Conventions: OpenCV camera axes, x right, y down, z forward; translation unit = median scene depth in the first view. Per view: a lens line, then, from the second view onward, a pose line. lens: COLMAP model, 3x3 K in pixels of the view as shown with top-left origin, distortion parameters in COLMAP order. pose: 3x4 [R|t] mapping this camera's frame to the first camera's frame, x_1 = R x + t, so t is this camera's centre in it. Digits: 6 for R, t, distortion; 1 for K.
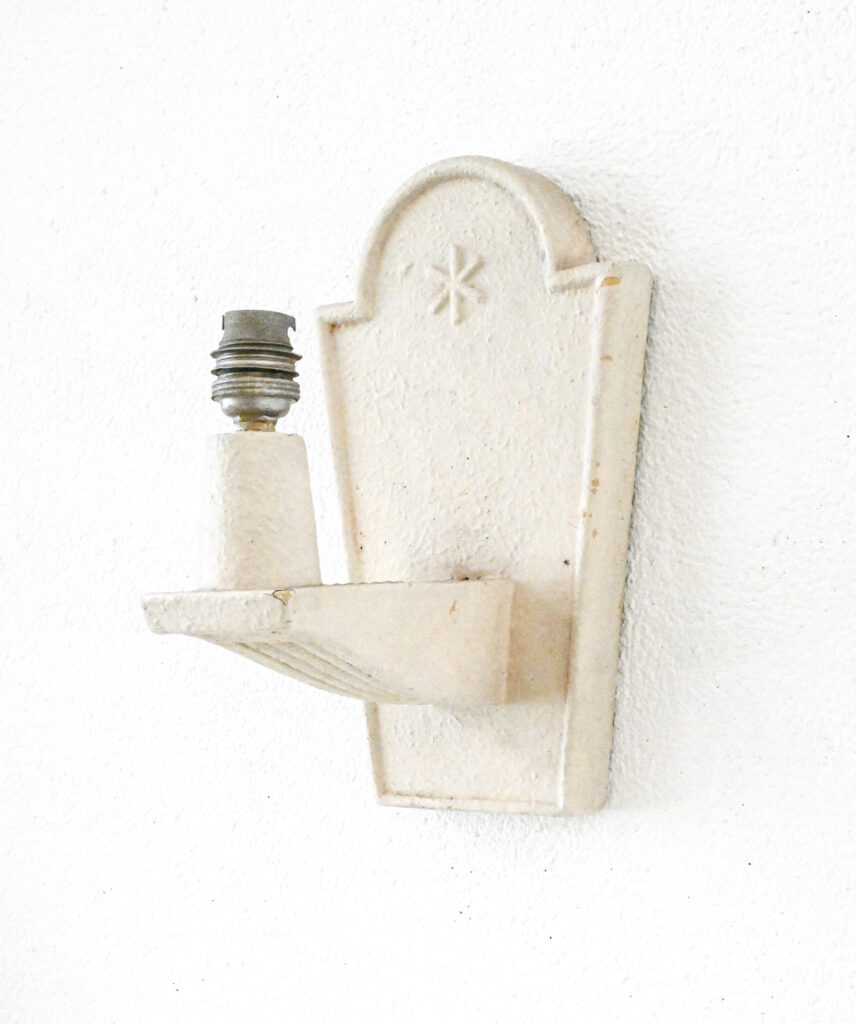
lens RADIAL K [[1757.0, 0, 436.5], [0, 1757.0, 572.0], [0, 0, 1]] dist [-0.004026, 0.000000]
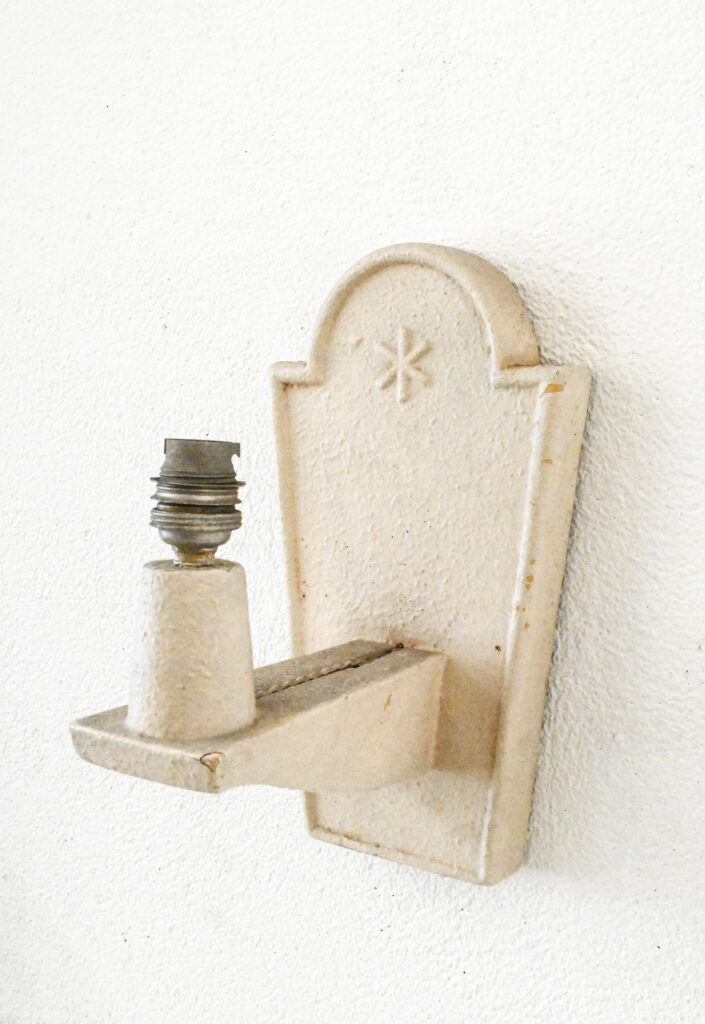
lens RADIAL K [[1197.6, 0, 427.8], [0, 1197.6, 392.9], [0, 0, 1]] dist [-0.005367, 0.000000]
pose [[0.997910, 0.043701, 0.047600, -0.007897], [-0.045216, 0.998489, 0.031235, -0.171361], [-0.046163, -0.033322, 0.998378, 0.285822]]
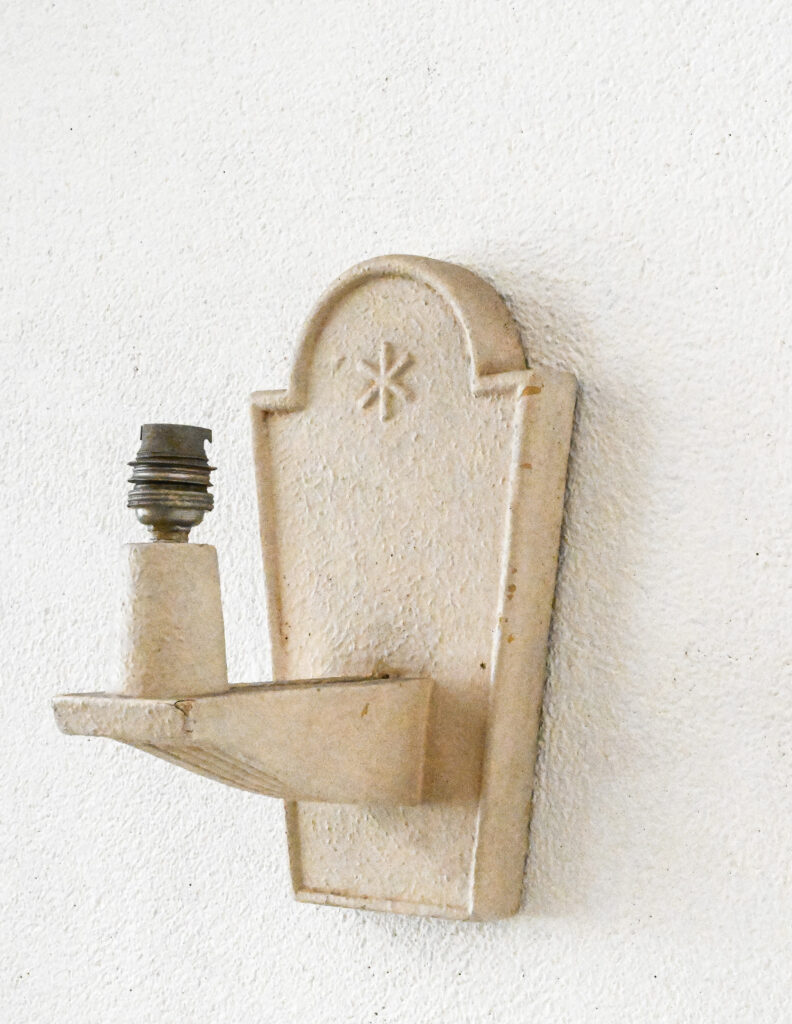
lens RADIAL K [[2087.0, 0, 452.6], [0, 2087.0, 452.3], [0, 0, 1]] dist [-0.000480, 0.000000]
pose [[0.999532, 0.027504, -0.013426, 0.067006], [-0.028204, 0.998087, -0.055025, -0.059003], [0.011886, 0.055378, 0.998395, -0.189481]]
